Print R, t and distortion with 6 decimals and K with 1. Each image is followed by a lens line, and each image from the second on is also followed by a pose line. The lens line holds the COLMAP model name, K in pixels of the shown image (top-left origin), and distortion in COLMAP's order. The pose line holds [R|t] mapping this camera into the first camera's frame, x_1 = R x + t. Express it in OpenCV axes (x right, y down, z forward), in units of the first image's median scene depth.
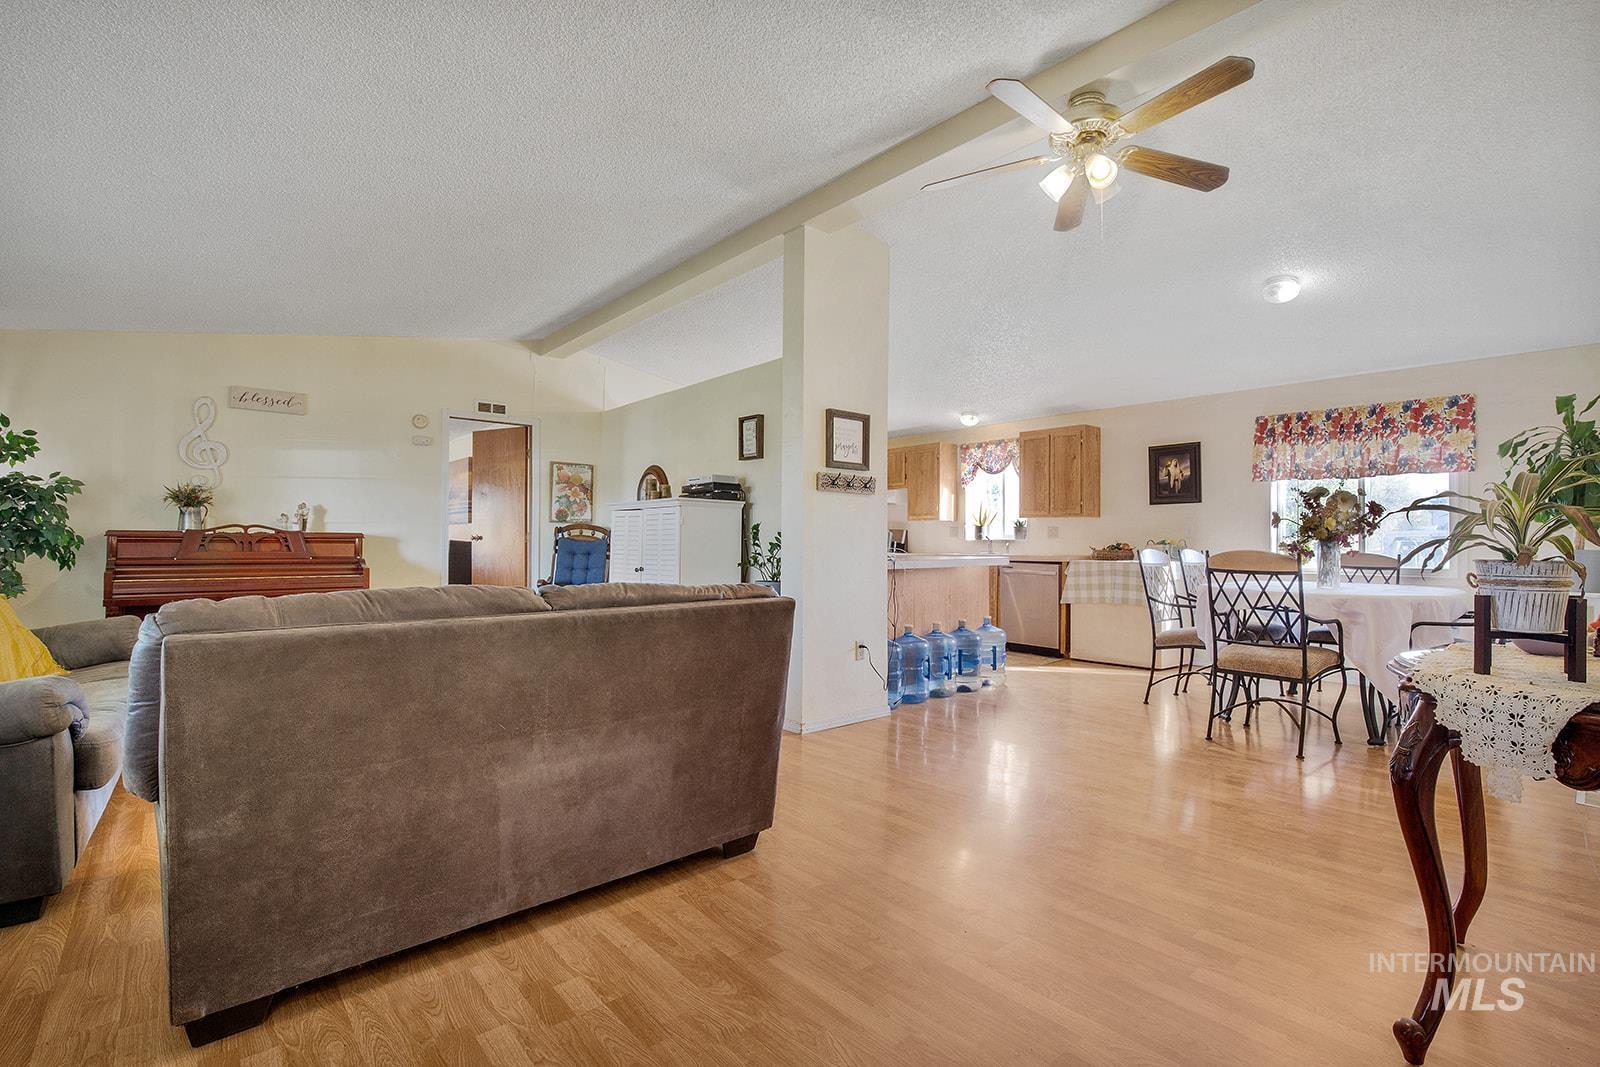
lens RADIAL K [[744.8, 0, 807.0], [0, 744.8, 538.8], [0, 0, 1]] dist [-0.020436, 0.000964]
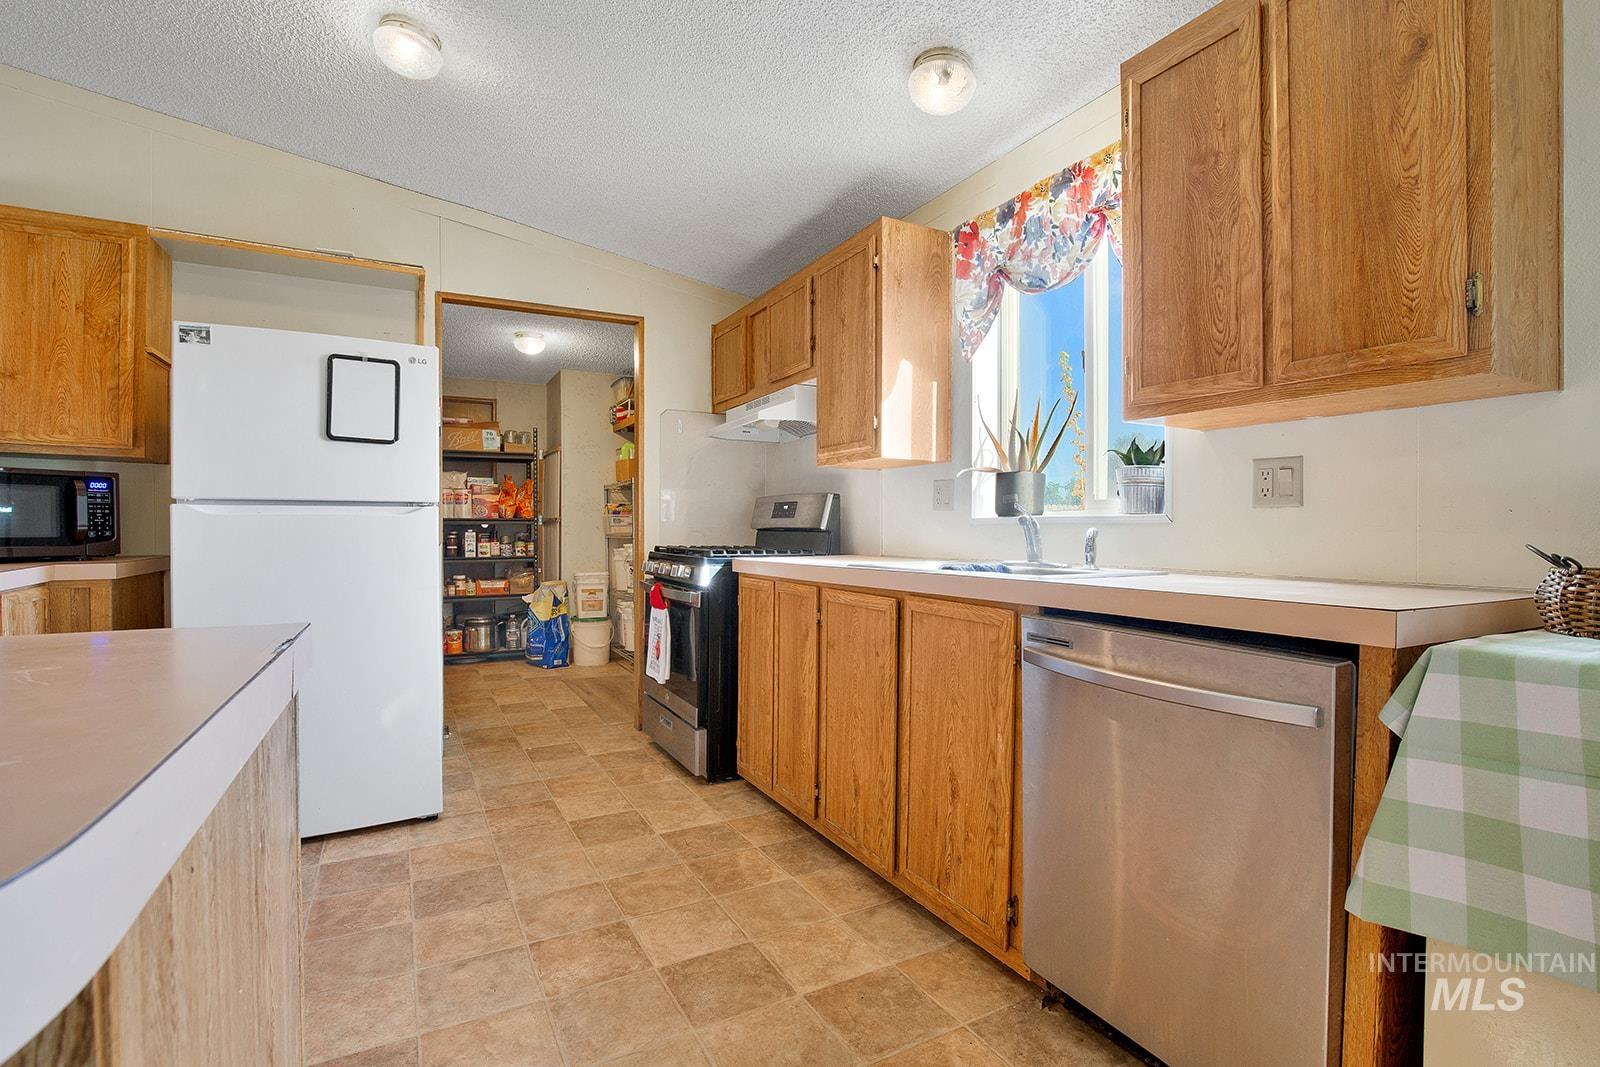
lens RADIAL K [[737.6, 0, 801.8], [0, 737.6, 524.6], [0, 0, 1]] dist [-0.027889, -0.000316]
pose [[0.974870, 0.000526, -0.222773, 0.263863], [0.000456, 0.999990, 0.004354, 0.003856], [0.222773, -0.004347, 0.974861, 0.830804]]
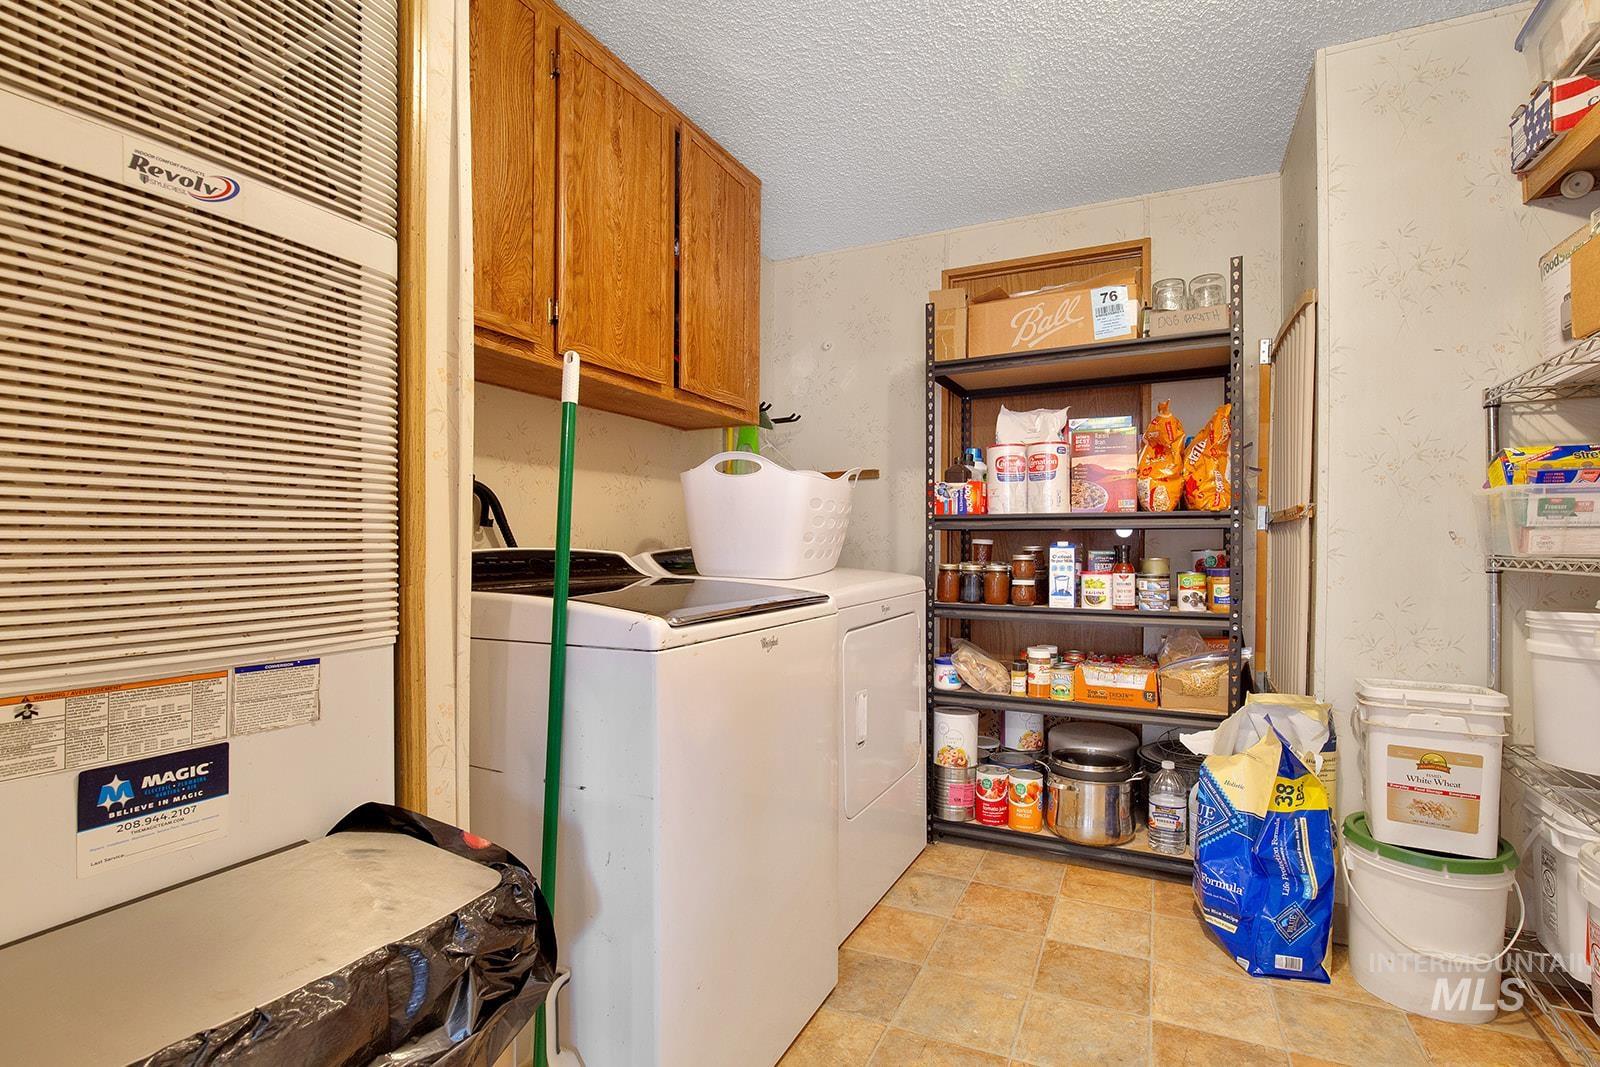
lens RADIAL K [[764.2, 0, 779.2], [0, 764.2, 561.3], [0, 0, 1]] dist [-0.021436, 0.001023]
pose [[0.375413, 0.024998, -0.926521, -0.027701], [0.004812, 0.999570, 0.028919, 0.012128], [0.926845, -0.015315, 0.375131, 1.336373]]
